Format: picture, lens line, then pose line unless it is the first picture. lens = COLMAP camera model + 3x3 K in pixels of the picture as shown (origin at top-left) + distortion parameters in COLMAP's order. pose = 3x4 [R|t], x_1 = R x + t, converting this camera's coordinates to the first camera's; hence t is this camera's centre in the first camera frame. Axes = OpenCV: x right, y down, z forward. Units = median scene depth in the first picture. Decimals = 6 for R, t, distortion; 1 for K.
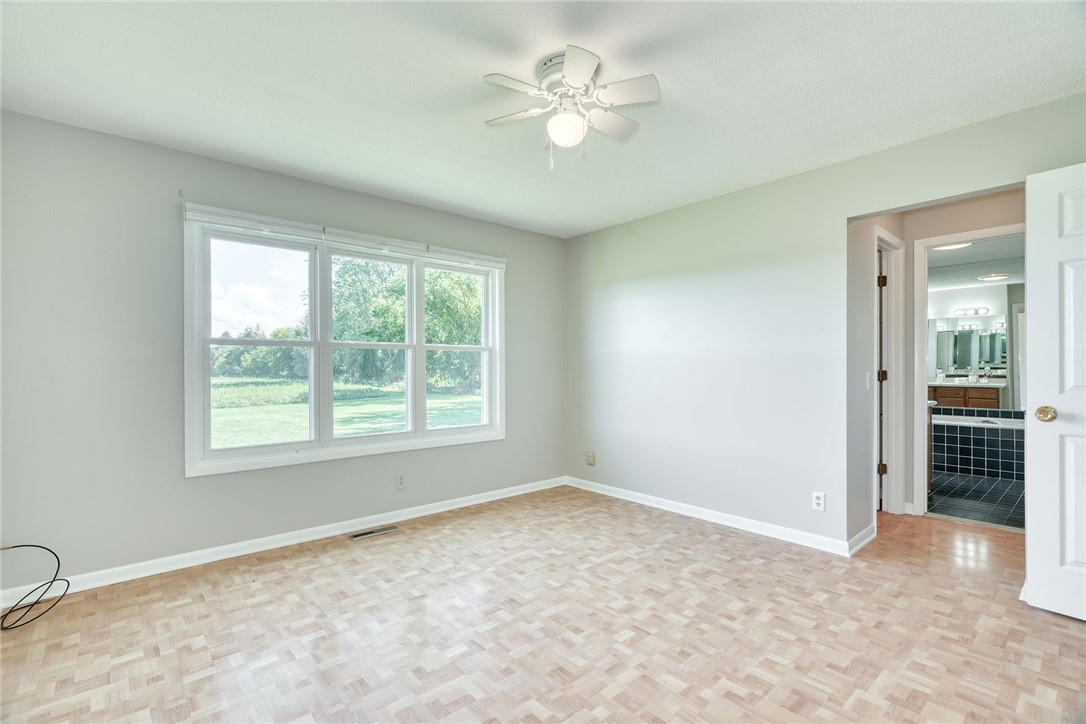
lens RADIAL K [[490.6, 0, 545.7], [0, 490.6, 370.2], [0, 0, 1]] dist [-0.004143, 0.000341]
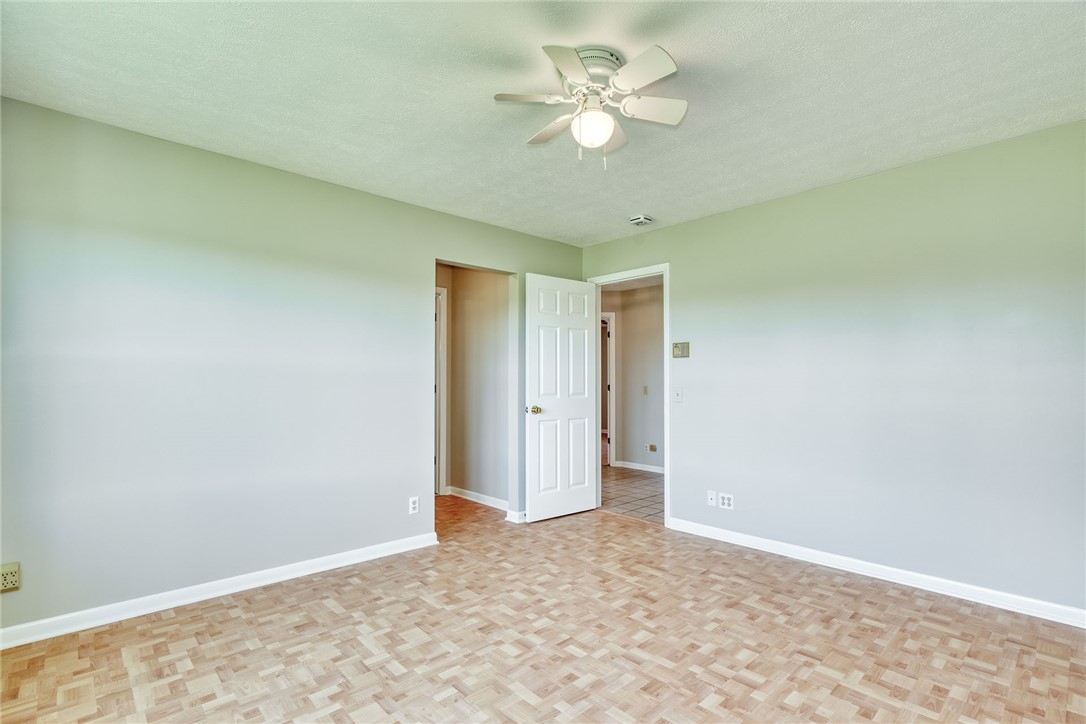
lens RADIAL K [[511.1, 0, 543.8], [0, 511.1, 372.5], [0, 0, 1]] dist [-0.002052, 0.000190]
pose [[-0.024318, 0.023089, 0.999438, -0.657580], [0.005214, 0.999723, -0.022969, -0.002761], [-0.999691, 0.004652, -0.024431, 0.800897]]
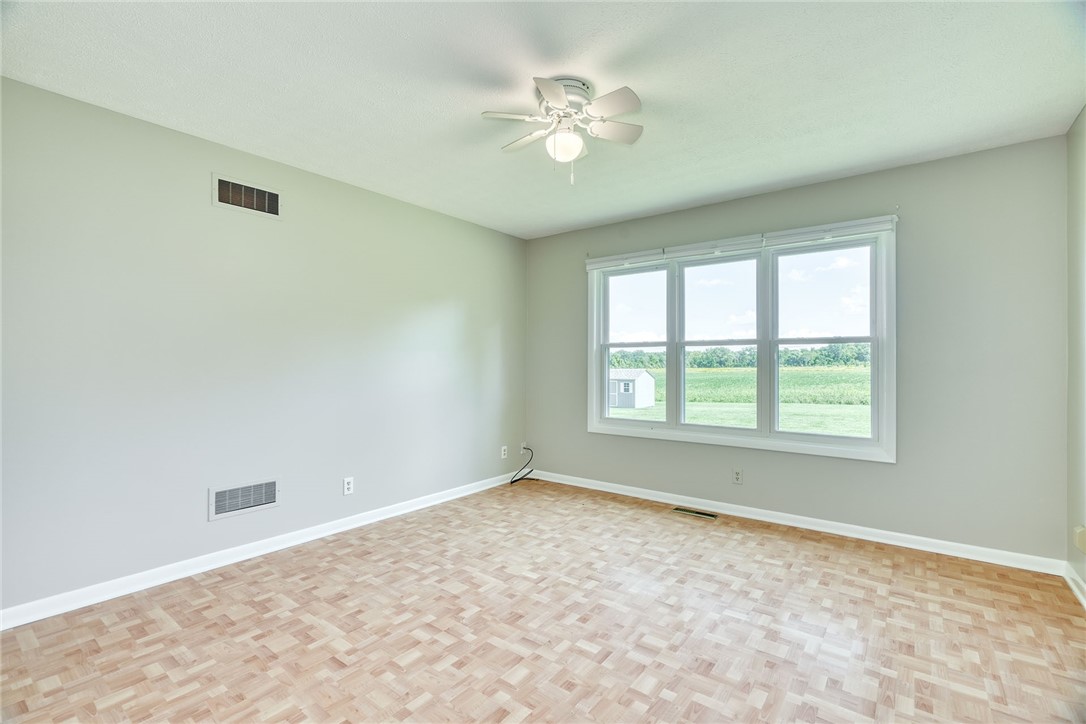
lens RADIAL K [[490.3, 0, 543.0], [0, 490.3, 362.0], [0, 0, 1]] dist [-0.000739, 0.000636]
pose [[0.194052, 0.001764, -0.980990, 0.791036], [-0.007595, 0.999971, 0.000296, -0.007201], [0.980962, 0.007394, 0.194059, 0.533698]]
